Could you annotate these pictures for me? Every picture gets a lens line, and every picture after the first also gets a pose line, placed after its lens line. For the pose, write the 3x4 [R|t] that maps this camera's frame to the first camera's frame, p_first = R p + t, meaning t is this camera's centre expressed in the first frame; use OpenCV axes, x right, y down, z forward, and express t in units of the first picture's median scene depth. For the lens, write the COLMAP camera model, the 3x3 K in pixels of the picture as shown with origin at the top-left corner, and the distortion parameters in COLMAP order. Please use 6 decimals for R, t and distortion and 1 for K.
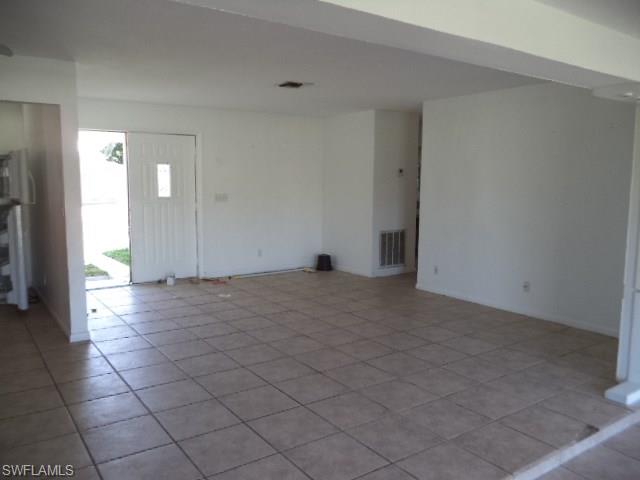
lens RADIAL K [[522.7, 0, 318.9], [0, 522.7, 238.2], [0, 0, 1]] dist [-0.008484, -0.003957]
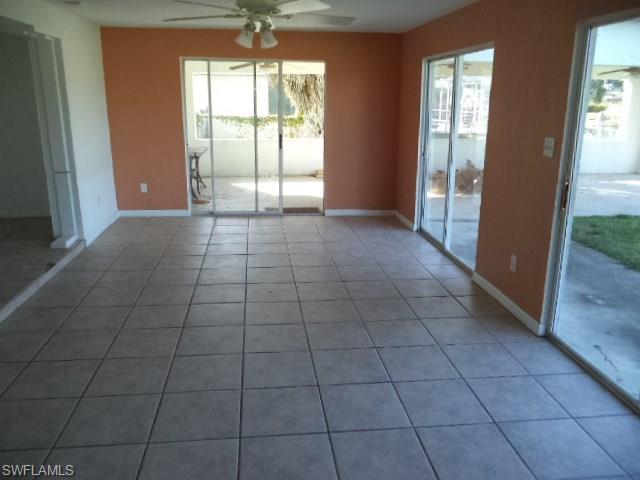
lens RADIAL K [[522.7, 0, 318.9], [0, 522.7, 238.2], [0, 0, 1]] dist [-0.008484, -0.003957]
pose [[0.470829, -0.242639, 0.848202, -0.306770], [0.103973, 0.969996, 0.219765, 0.031640], [-0.876076, -0.015282, 0.481930, -0.336662]]
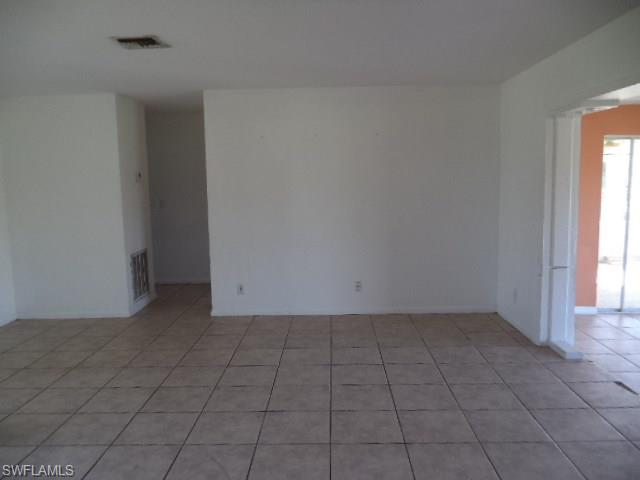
lens RADIAL K [[522.7, 0, 318.9], [0, 522.7, 238.2], [0, 0, 1]] dist [-0.008484, -0.003957]
pose [[0.588276, -0.111022, 0.801003, -0.654270], [0.113695, 0.992047, 0.054001, -0.092234], [-0.800628, 0.059302, 0.596220, 0.649822]]
